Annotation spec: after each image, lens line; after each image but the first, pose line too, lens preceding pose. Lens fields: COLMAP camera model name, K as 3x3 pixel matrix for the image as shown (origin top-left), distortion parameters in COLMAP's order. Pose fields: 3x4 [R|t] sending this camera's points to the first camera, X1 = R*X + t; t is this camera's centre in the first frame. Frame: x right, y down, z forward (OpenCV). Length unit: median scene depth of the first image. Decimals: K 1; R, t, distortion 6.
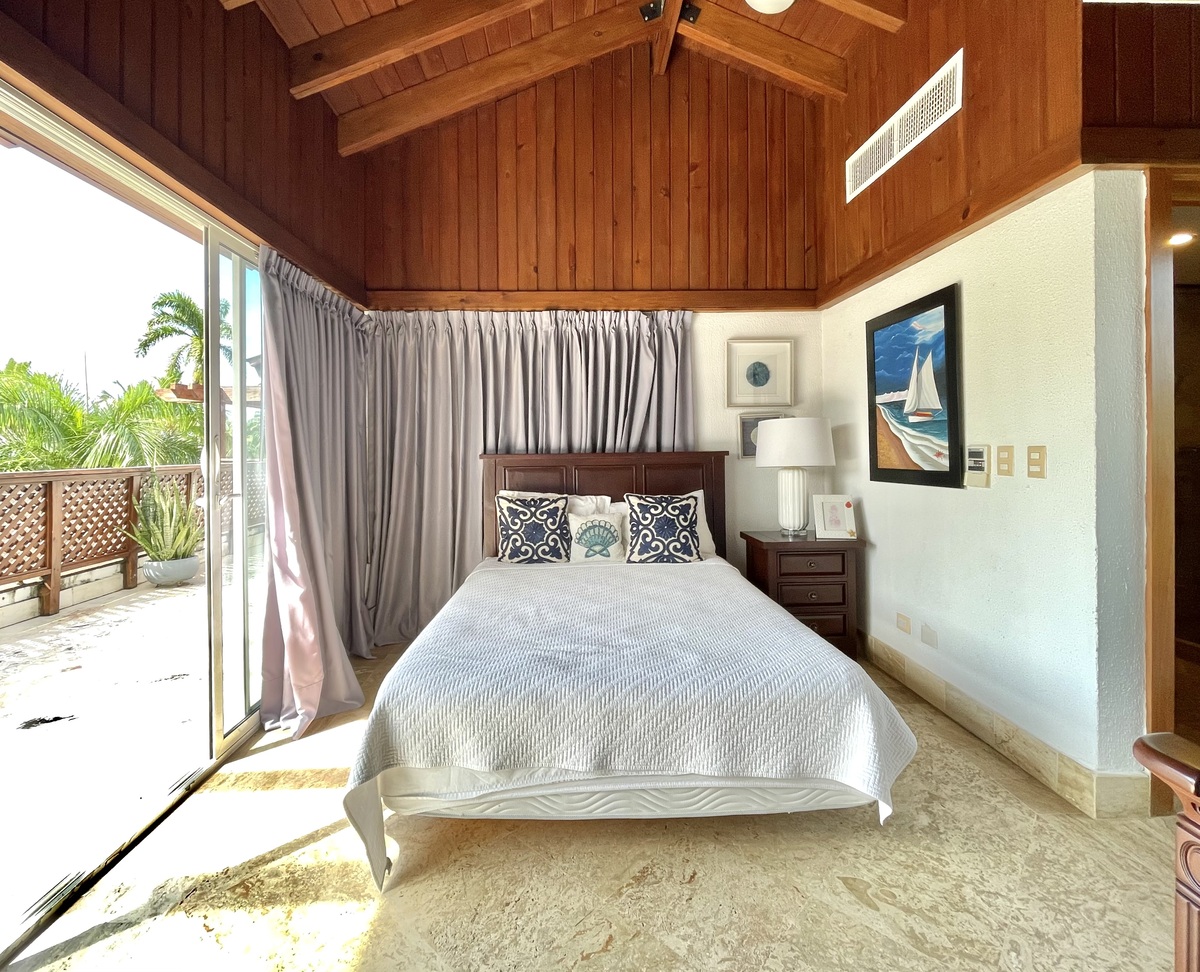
lens RADIAL K [[567.4, 0, 577.0], [0, 567.4, 448.2], [0, 0, 1]] dist [0.000001, 0.000081]
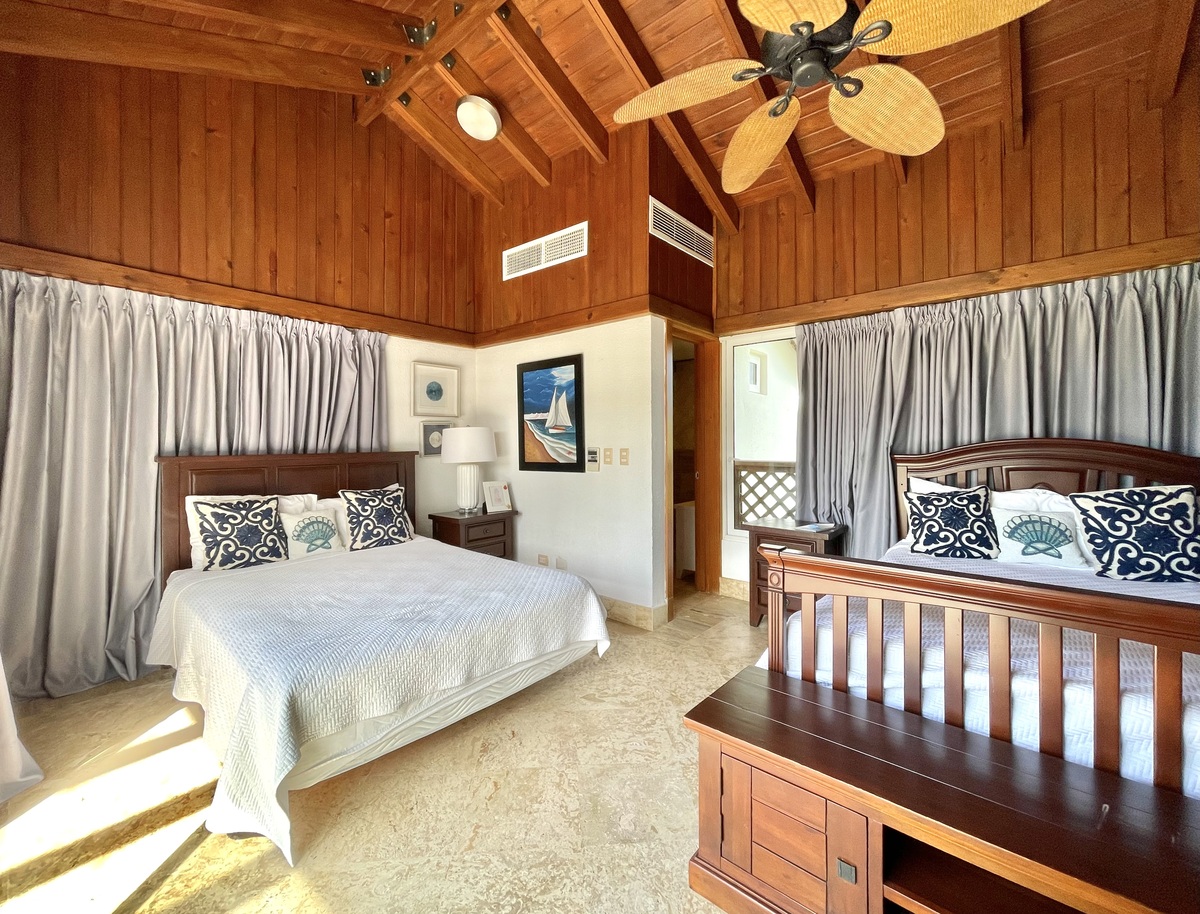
lens RADIAL K [[497.9, 0, 599.1], [0, 497.9, 438.6], [0, 0, 1]] dist [0.000379, 0.000075]
pose [[0.666620, 0.012167, 0.745298, -0.323797], [-0.000940, 0.999880, -0.015482, -0.007237], [-0.745397, 0.009620, 0.666551, -0.034685]]
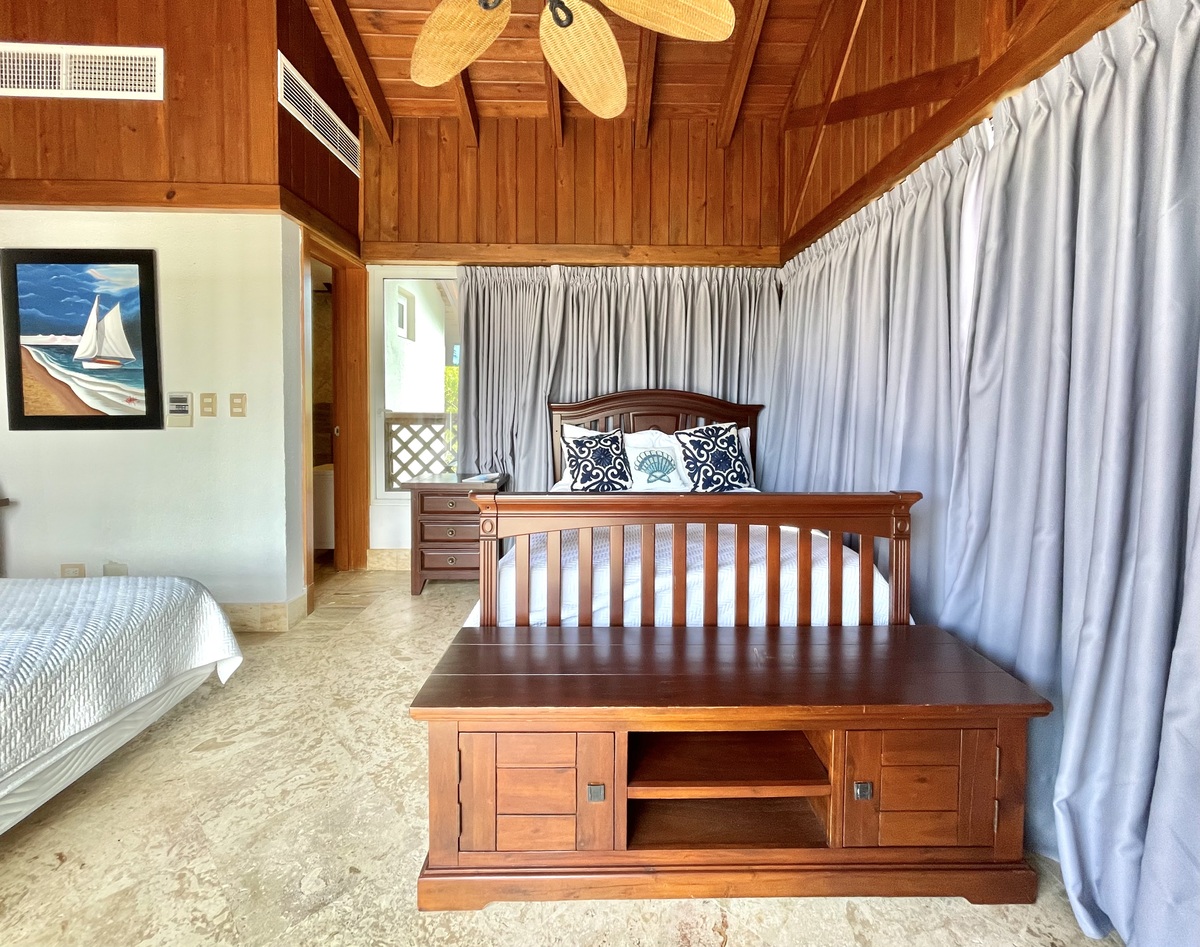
lens RADIAL K [[529.3, 0, 606.9], [0, 529.3, 421.6], [0, 0, 1]] dist [0.001461, 0.000909]
pose [[0.001320, -0.022774, 0.999740, -0.311144], [-0.003449, 0.999735, 0.022779, 0.020888], [-0.999993, -0.003479, 0.001241, 0.066602]]
